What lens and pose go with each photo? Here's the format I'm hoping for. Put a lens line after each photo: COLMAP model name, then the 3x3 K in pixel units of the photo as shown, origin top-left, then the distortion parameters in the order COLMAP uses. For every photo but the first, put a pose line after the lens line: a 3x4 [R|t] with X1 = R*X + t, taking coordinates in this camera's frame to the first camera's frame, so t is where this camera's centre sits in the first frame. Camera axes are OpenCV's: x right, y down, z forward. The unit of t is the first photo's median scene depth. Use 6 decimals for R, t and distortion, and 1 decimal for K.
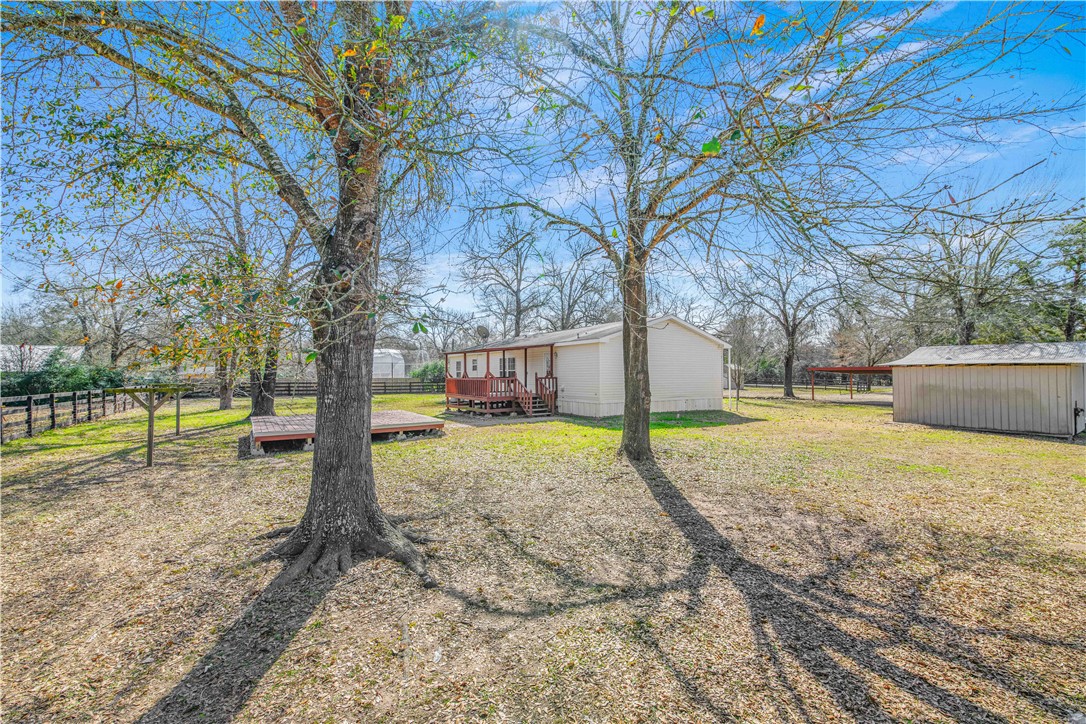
lens RADIAL K [[454.8, 0, 546.5], [0, 454.8, 362.0], [0, 0, 1]] dist [0.039368, -0.018331]
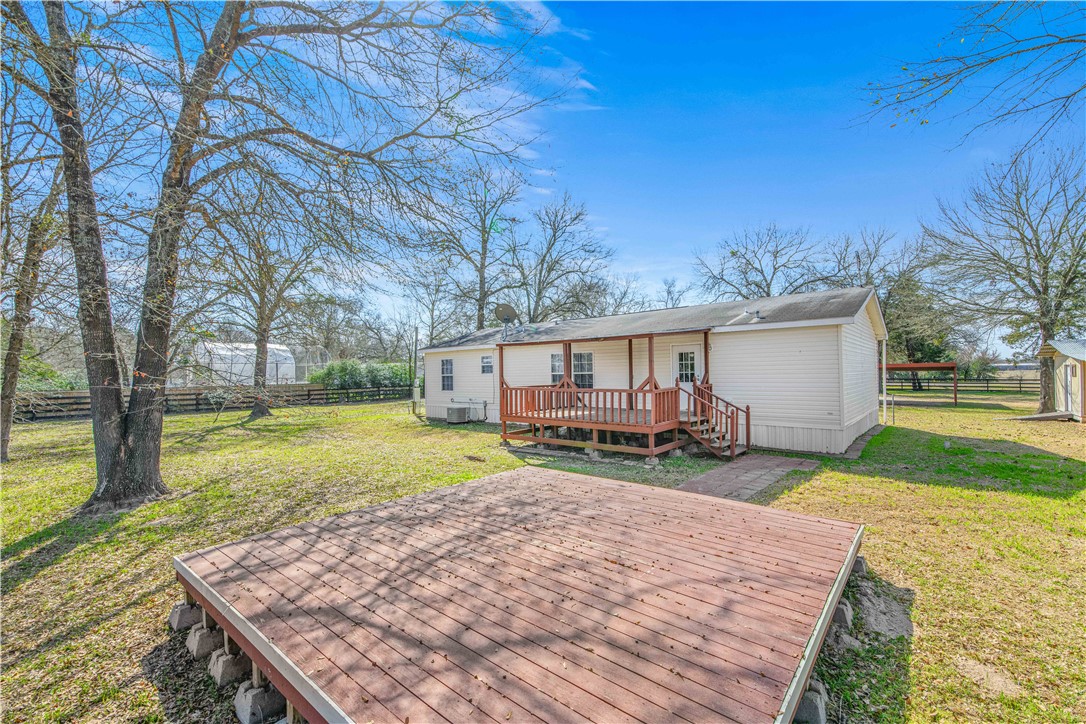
lens RADIAL K [[454.8, 0, 546.5], [0, 454.8, 362.0], [0, 0, 1]] dist [0.039368, -0.018331]
pose [[0.961077, -0.007519, 0.276179, -0.296208], [0.006636, 0.999969, 0.004131, 0.000324], [-0.276202, -0.002137, 0.961097, 0.417820]]
